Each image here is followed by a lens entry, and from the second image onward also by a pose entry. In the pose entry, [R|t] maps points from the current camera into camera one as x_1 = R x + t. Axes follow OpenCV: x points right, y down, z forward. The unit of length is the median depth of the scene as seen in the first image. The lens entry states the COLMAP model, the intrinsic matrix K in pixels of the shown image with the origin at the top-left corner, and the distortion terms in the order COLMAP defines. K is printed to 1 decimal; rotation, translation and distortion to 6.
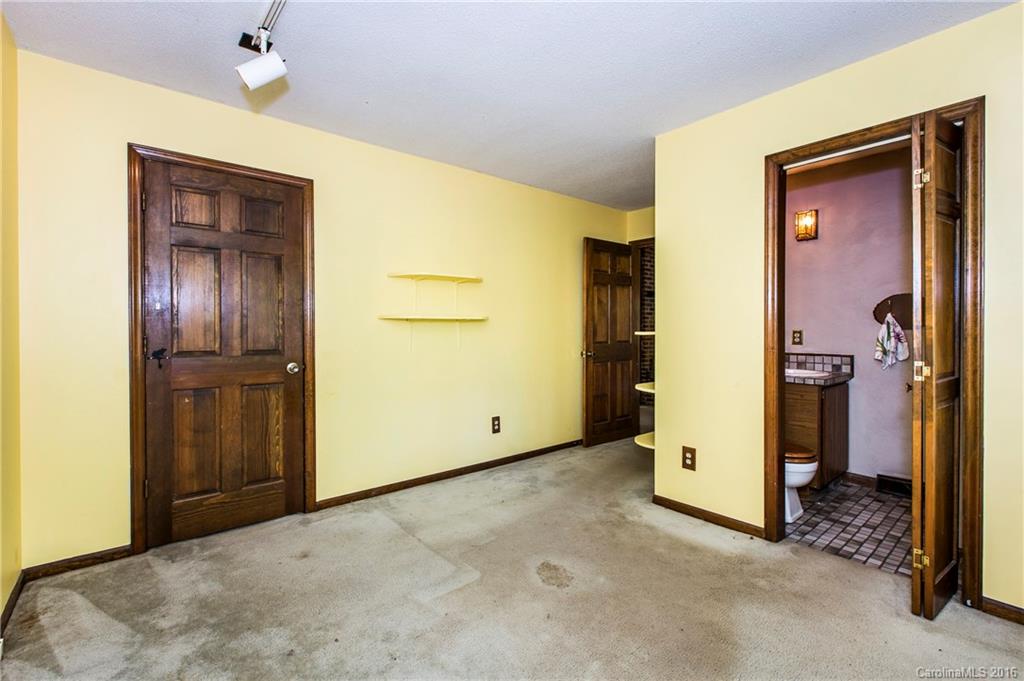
lens RADIAL K [[462.1, 0, 515.9], [0, 462.1, 335.1], [0, 0, 1]] dist [0.001578, 0.000834]
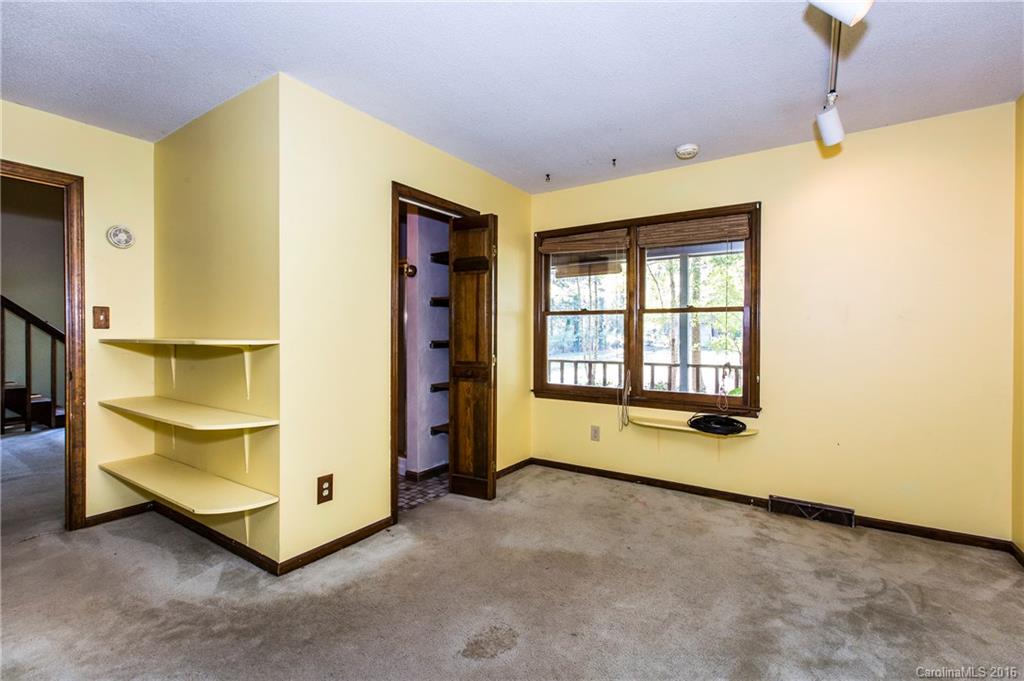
lens RADIAL K [[462.1, 0, 518.1], [0, 462.1, 340.5], [0, 0, 1]] dist [0.001578, 0.000834]
pose [[-0.278956, -0.016261, 0.960166, -0.657302], [0.005600, 0.999812, 0.018560, -0.021906], [-0.960288, 0.010554, -0.278812, 1.110572]]
